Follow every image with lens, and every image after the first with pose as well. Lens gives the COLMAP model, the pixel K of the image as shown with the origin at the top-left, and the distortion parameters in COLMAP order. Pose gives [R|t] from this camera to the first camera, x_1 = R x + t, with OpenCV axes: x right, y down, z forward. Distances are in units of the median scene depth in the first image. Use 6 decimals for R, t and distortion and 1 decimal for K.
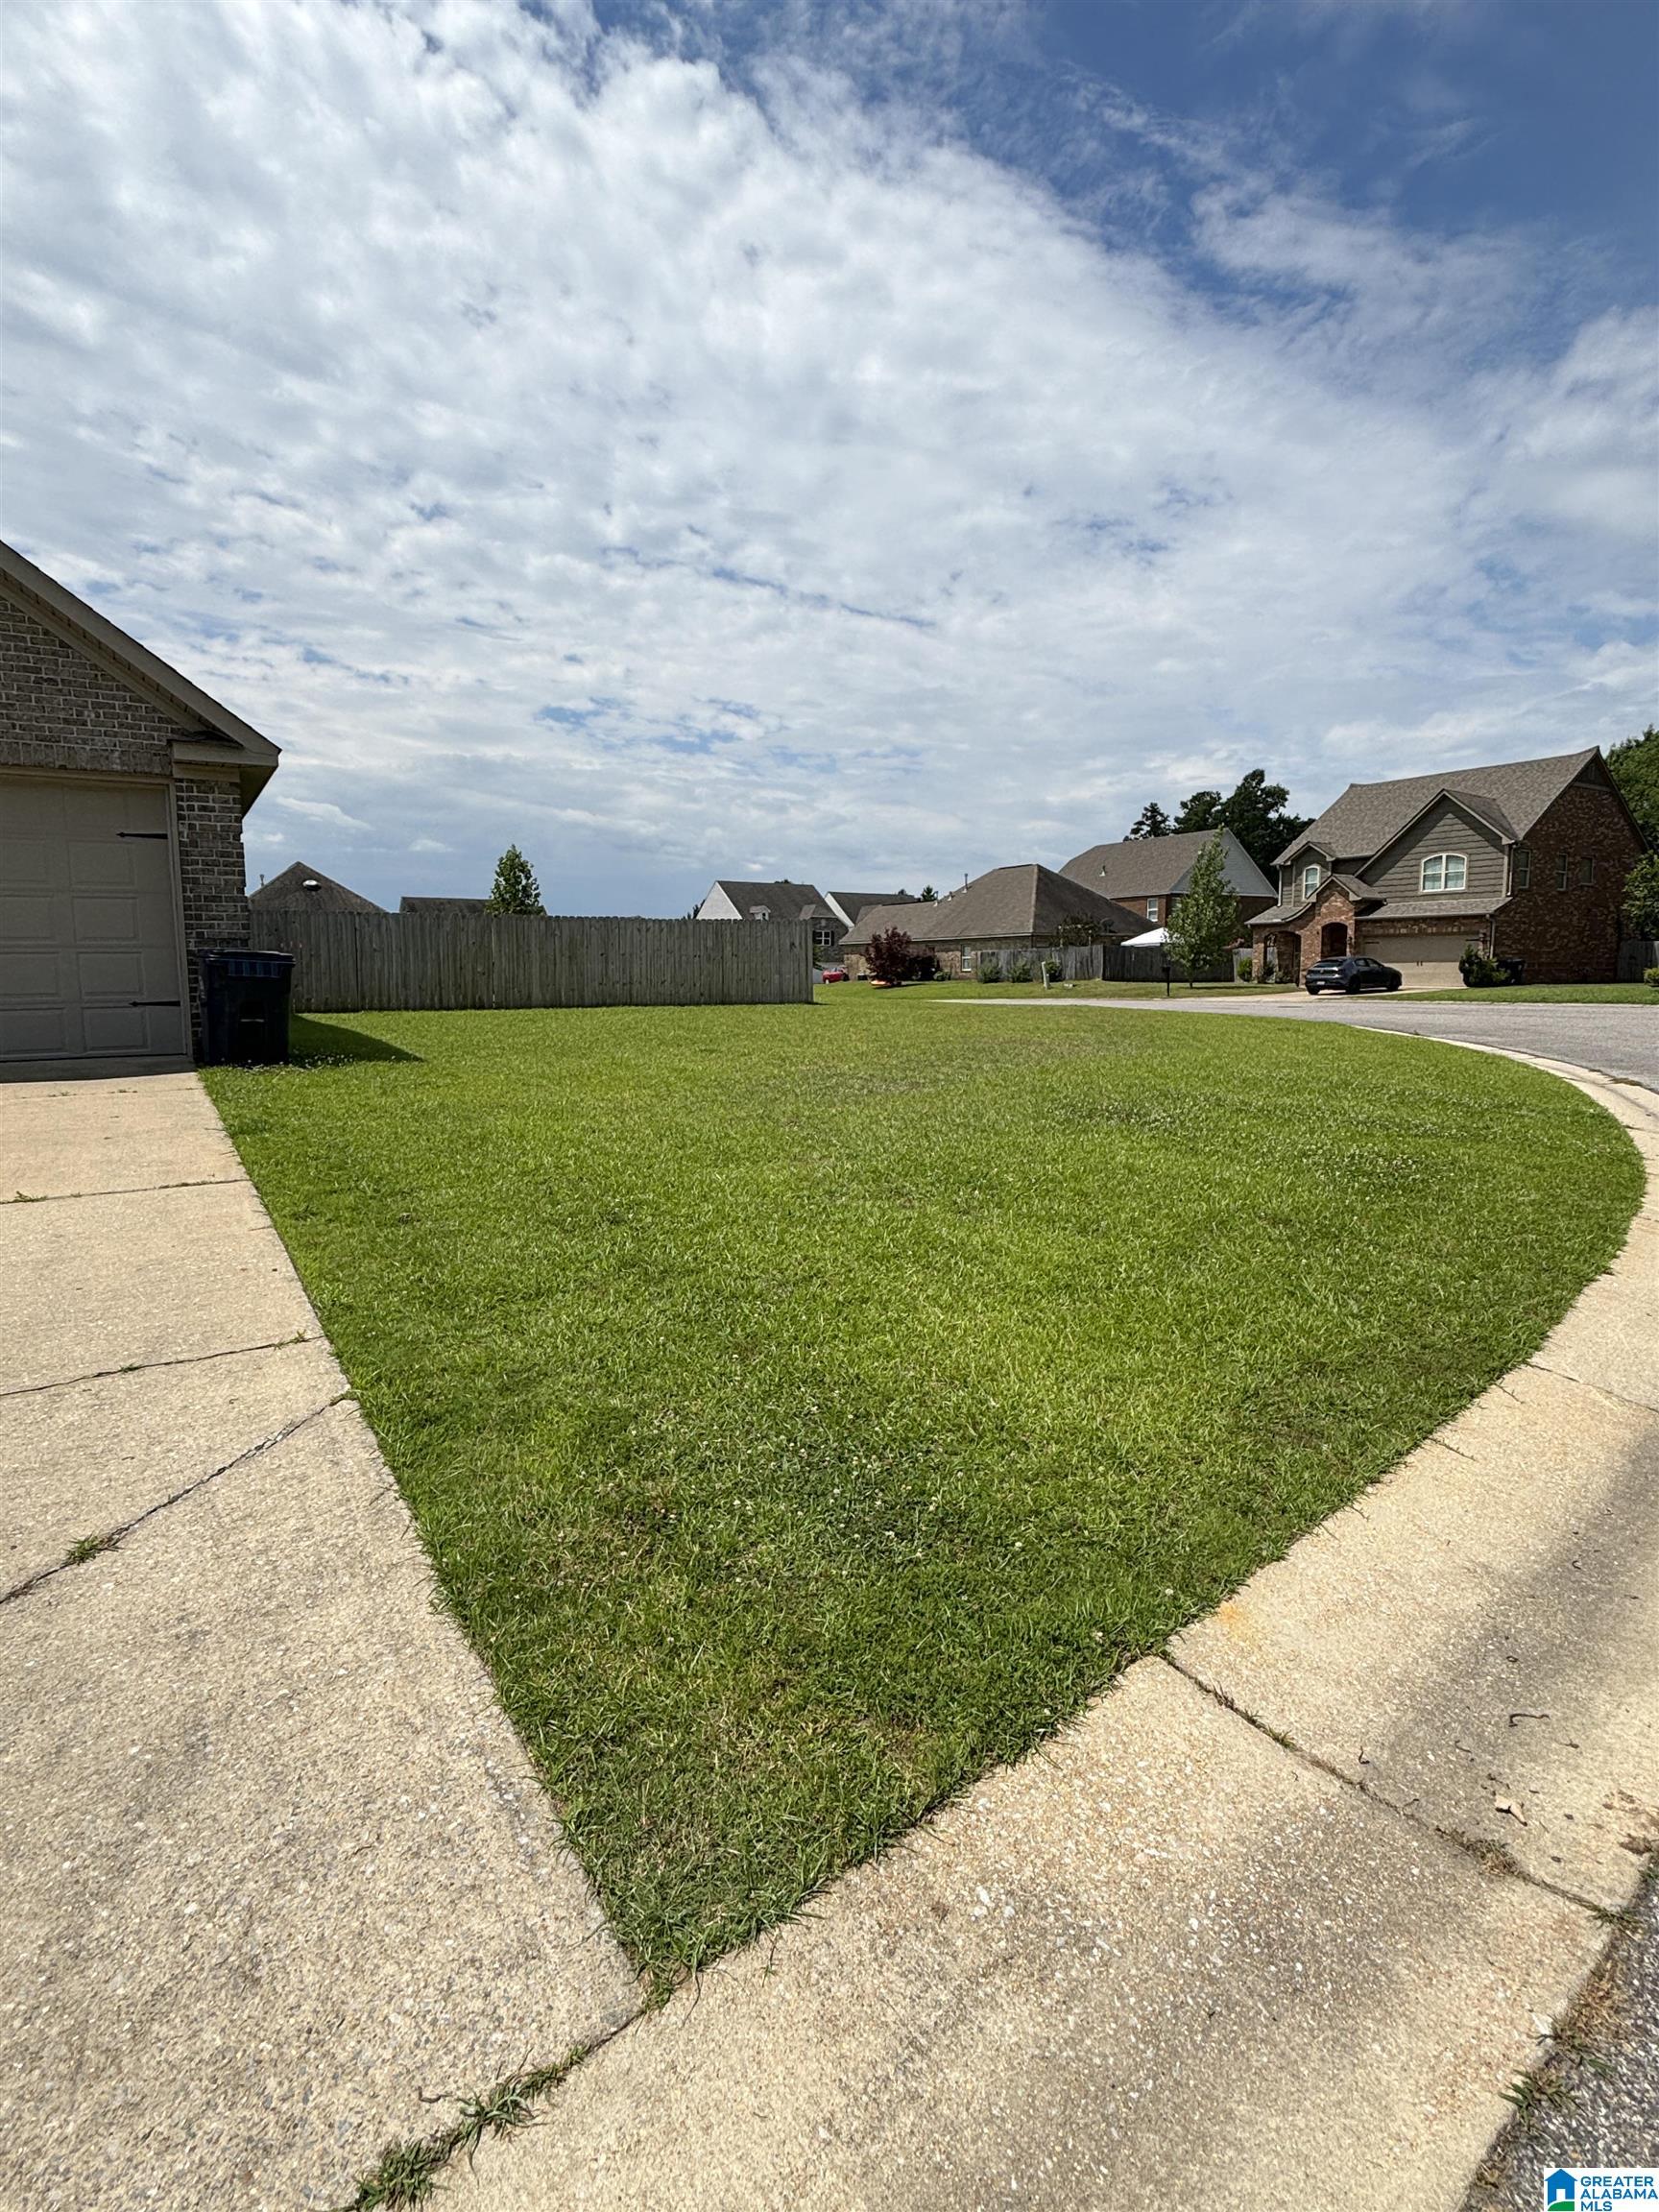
lens RADIAL K [[1107.4, 0, 829.5], [0, 1107.4, 1094.9], [0, 0, 1]] dist [-0.007360, 0.001521]
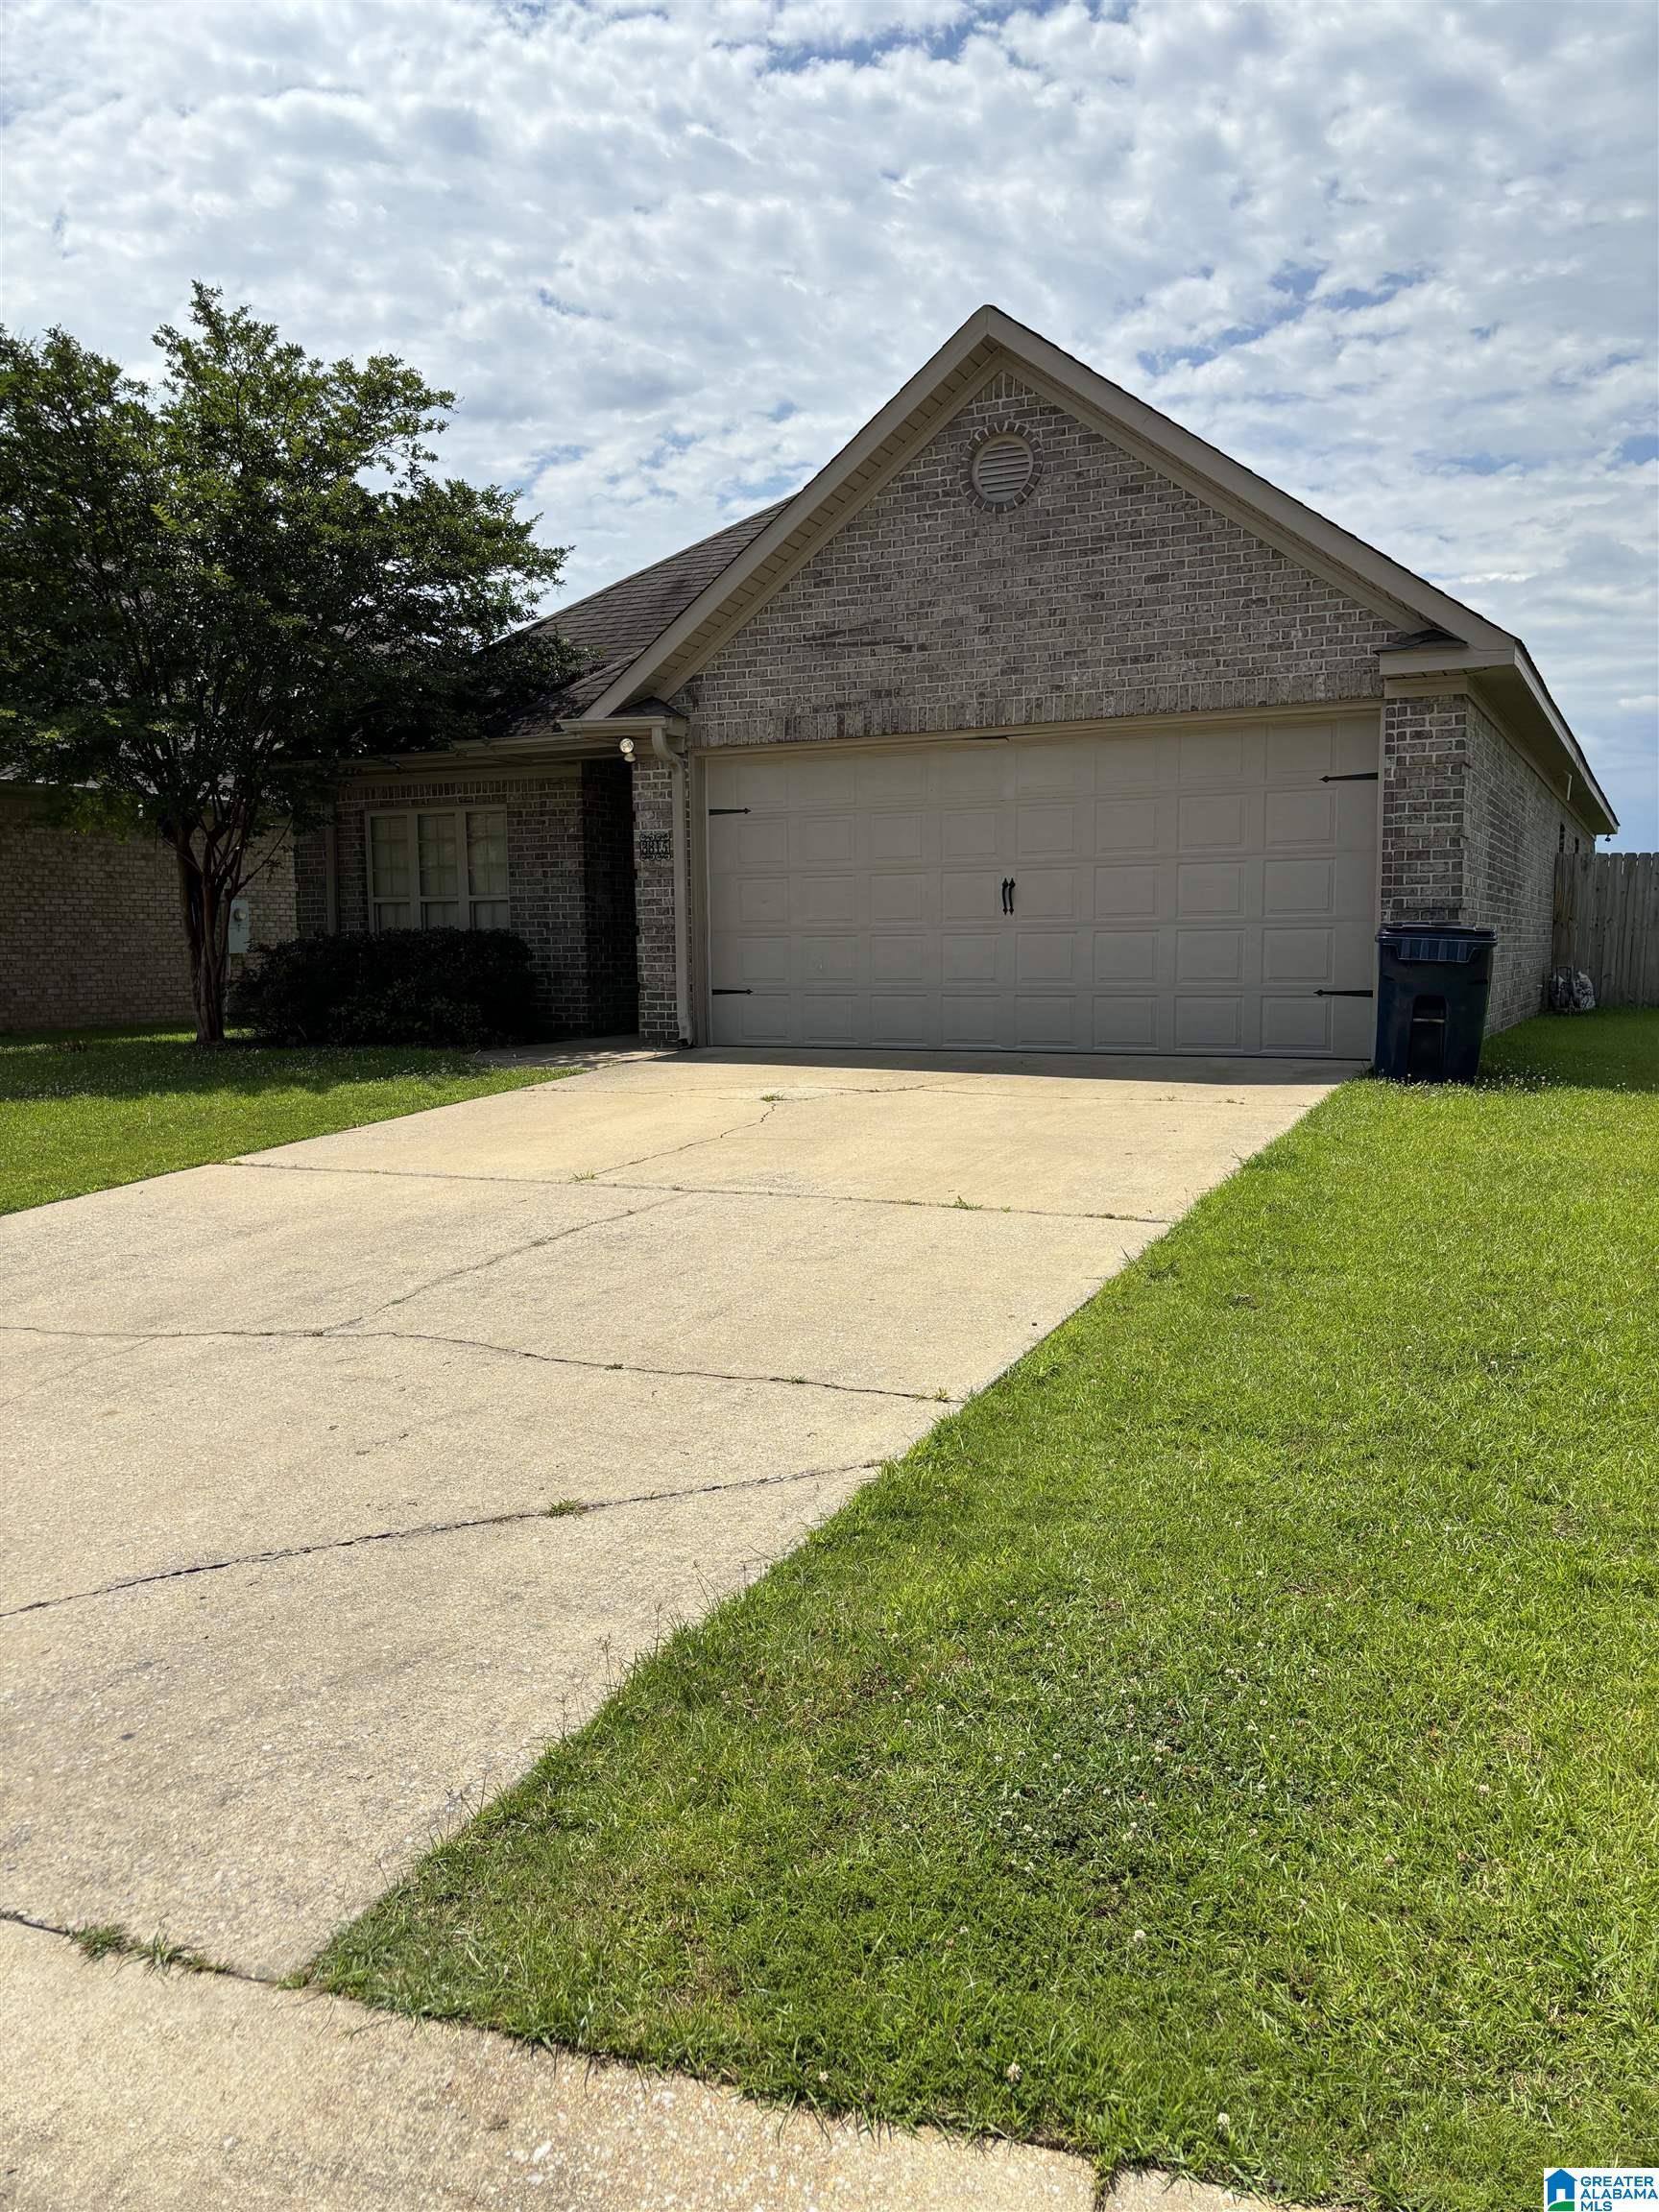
lens RADIAL K [[1672.1, 0, 830.7], [0, 1672.1, 1112.5], [0, 0, 1]] dist [-0.003612, -0.012584]
pose [[0.517078, 0.088834, -0.851316, 0.846680], [-0.093914, 0.994483, 0.046731, -0.081089], [0.850770, 0.055787, 0.522568, 0.338089]]
